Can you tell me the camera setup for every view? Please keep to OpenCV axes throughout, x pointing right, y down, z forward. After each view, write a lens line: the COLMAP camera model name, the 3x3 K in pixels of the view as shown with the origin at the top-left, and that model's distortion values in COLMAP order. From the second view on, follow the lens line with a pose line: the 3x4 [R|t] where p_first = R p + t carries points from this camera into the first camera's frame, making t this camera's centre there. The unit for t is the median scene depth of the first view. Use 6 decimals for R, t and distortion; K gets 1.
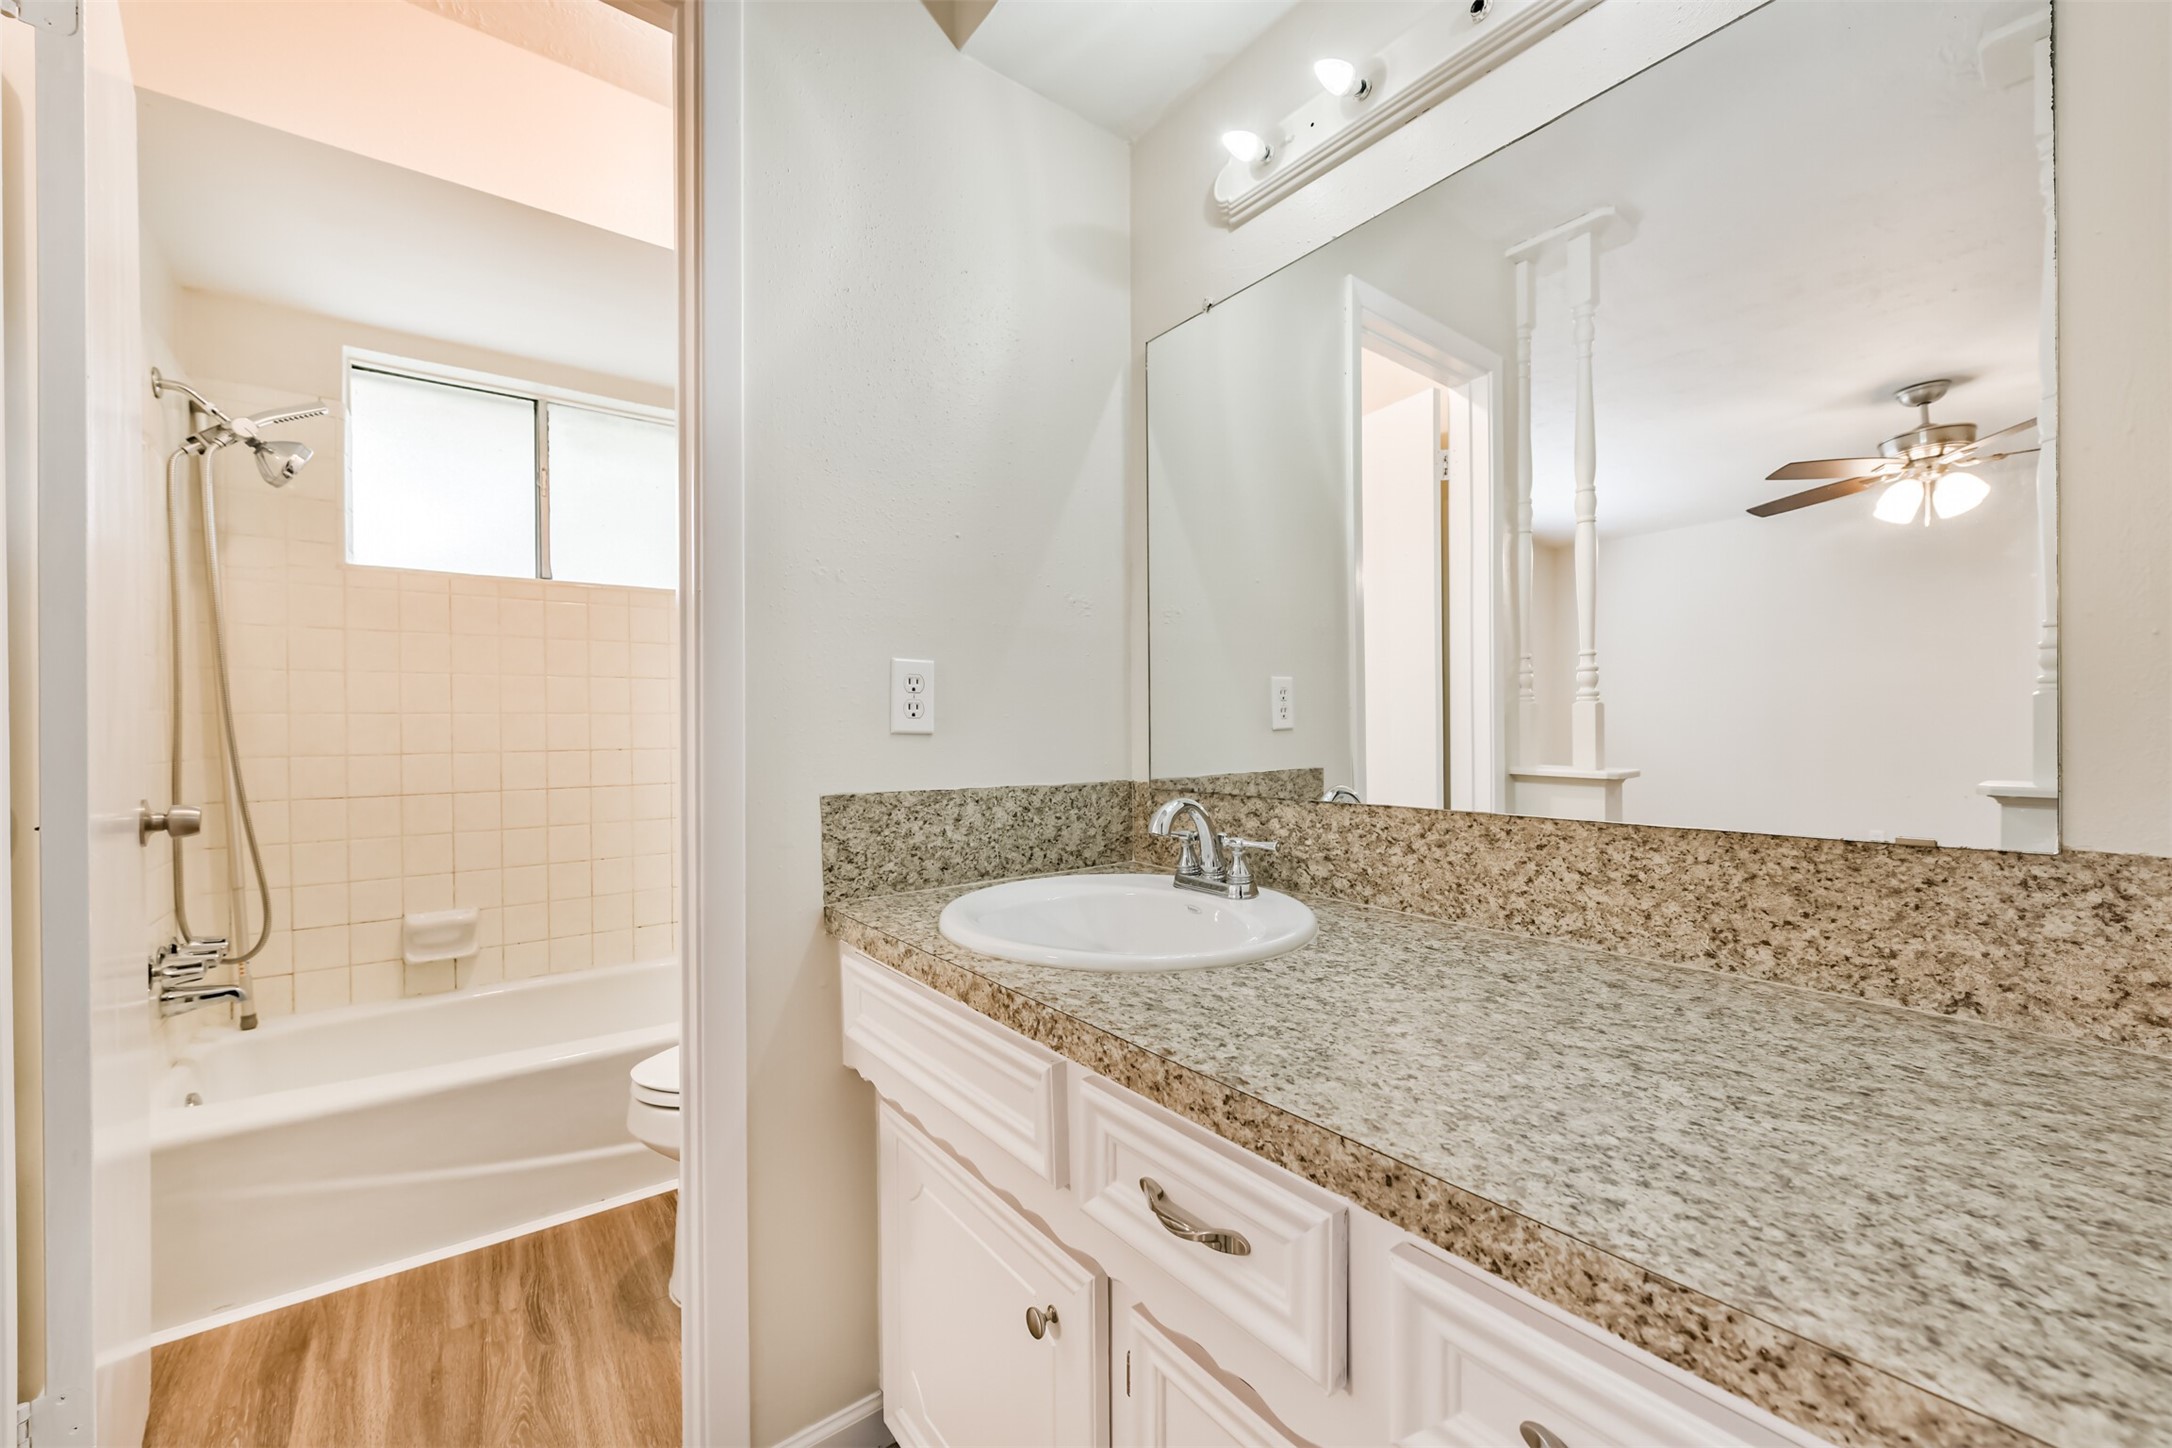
lens RADIAL K [[849.9, 0, 1090.8], [0, 849.9, 736.3], [0, 0, 1]] dist [-0.000041, -0.000143]
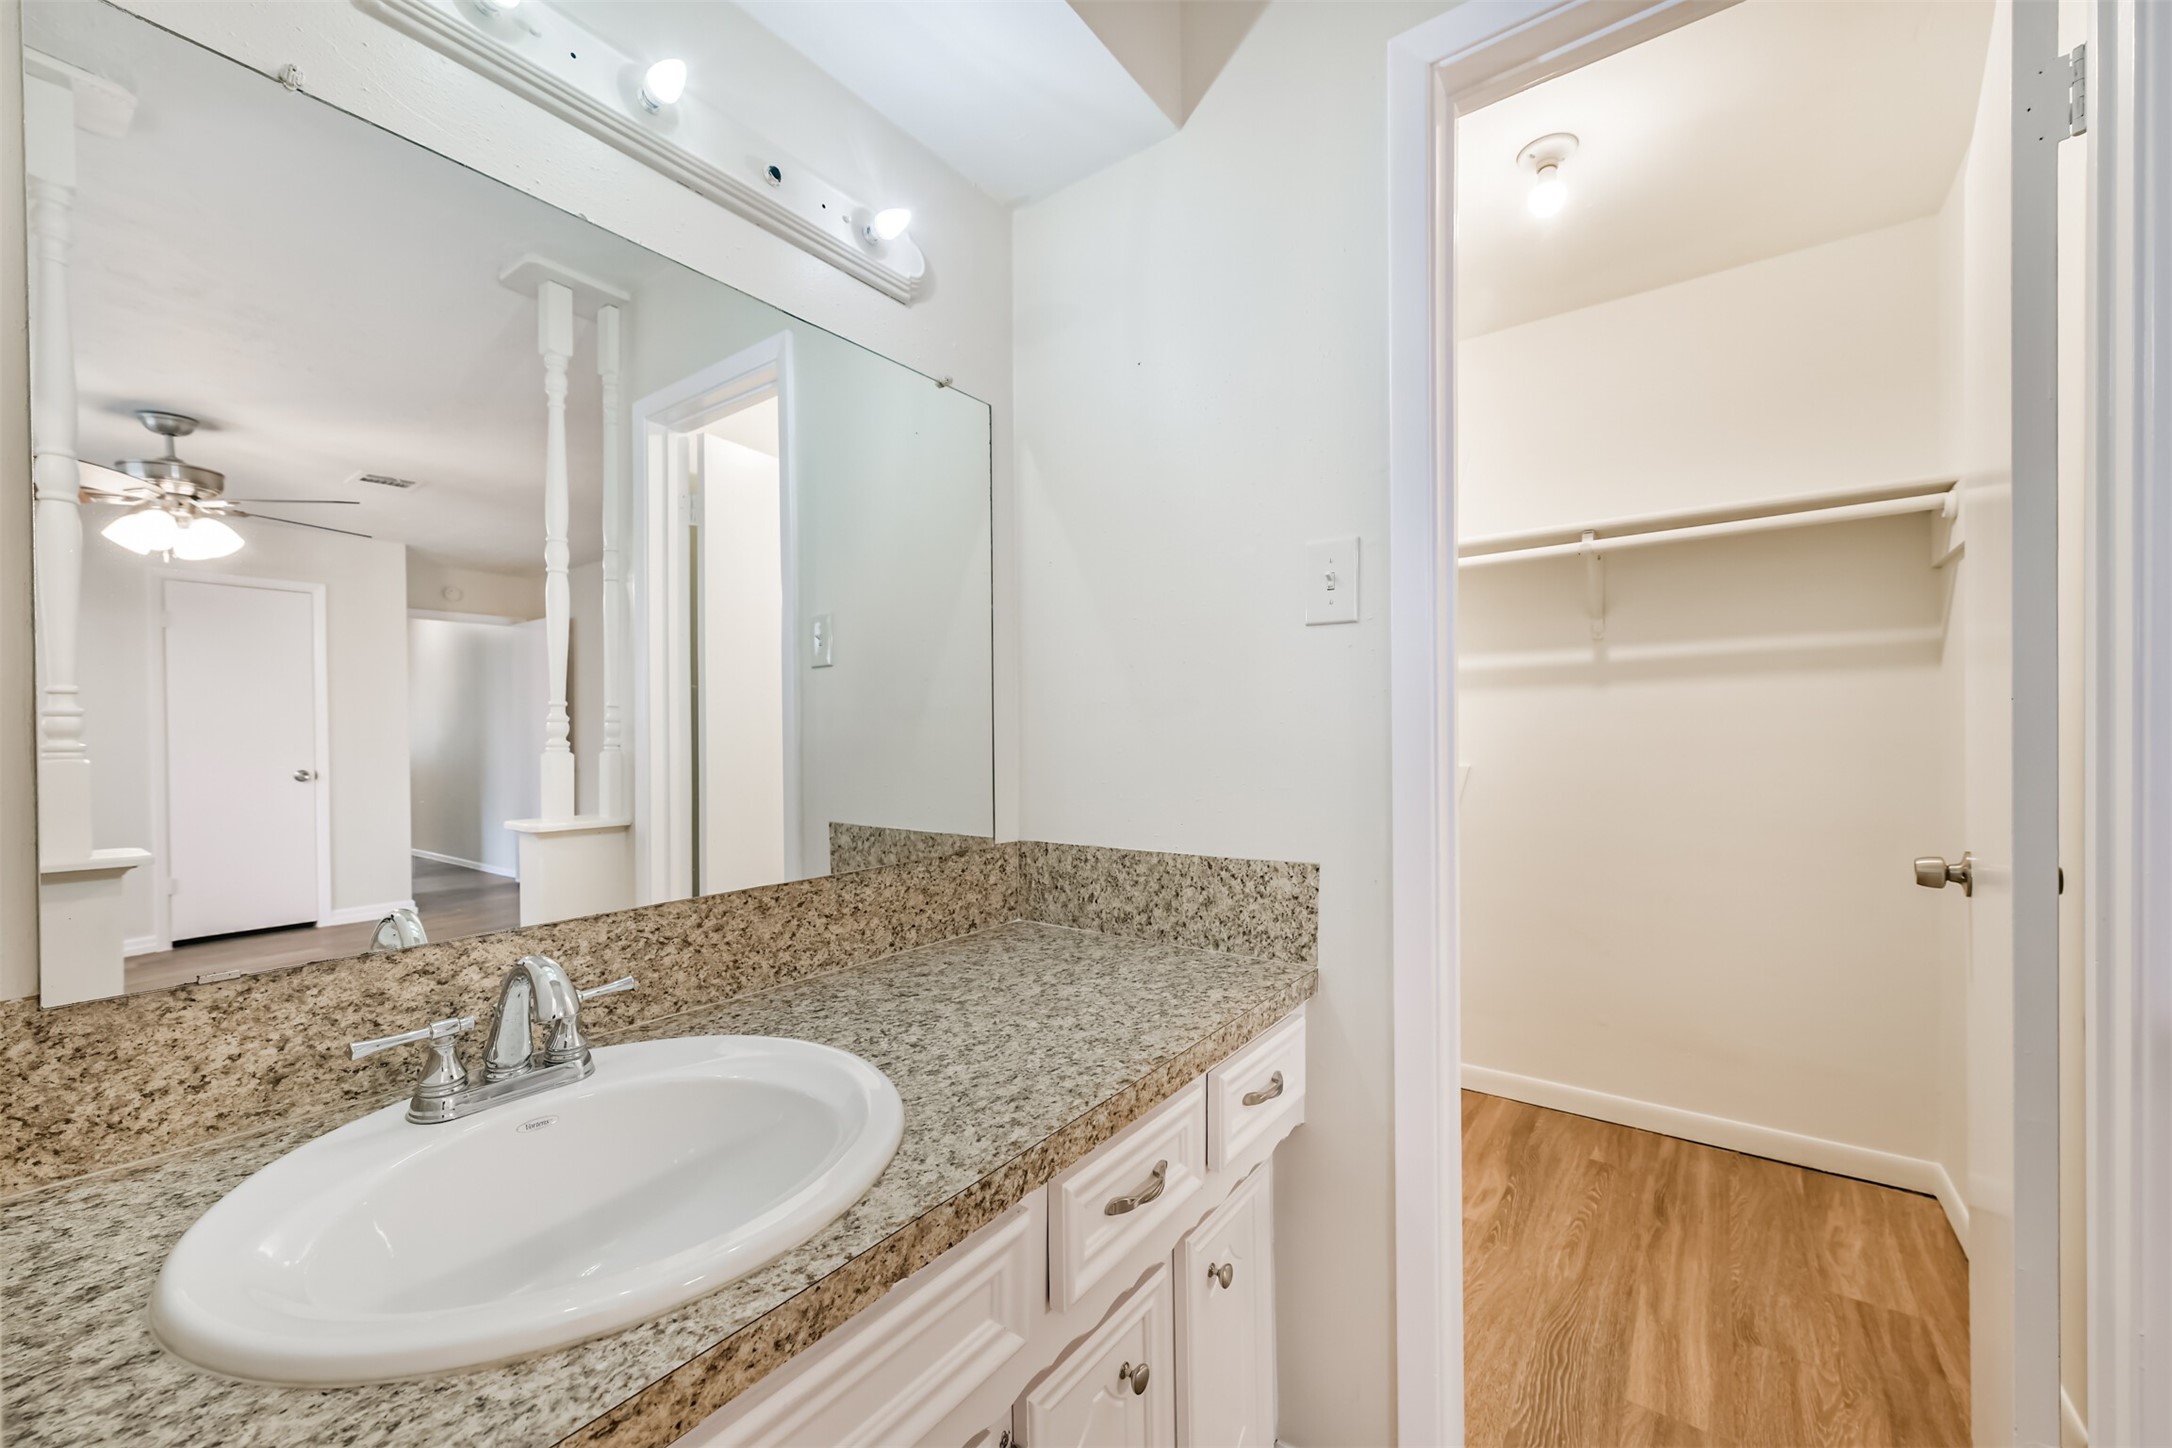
lens RADIAL K [[849.9, 0, 1090.8], [0, 849.9, 736.3], [0, 0, 1]] dist [-0.000041, -0.000143]
pose [[-0.286352, 0.006648, 0.958102, -1.052756], [0.019608, 0.999807, -0.001077, -0.140738], [-0.957924, 0.018478, -0.286427, 1.309347]]
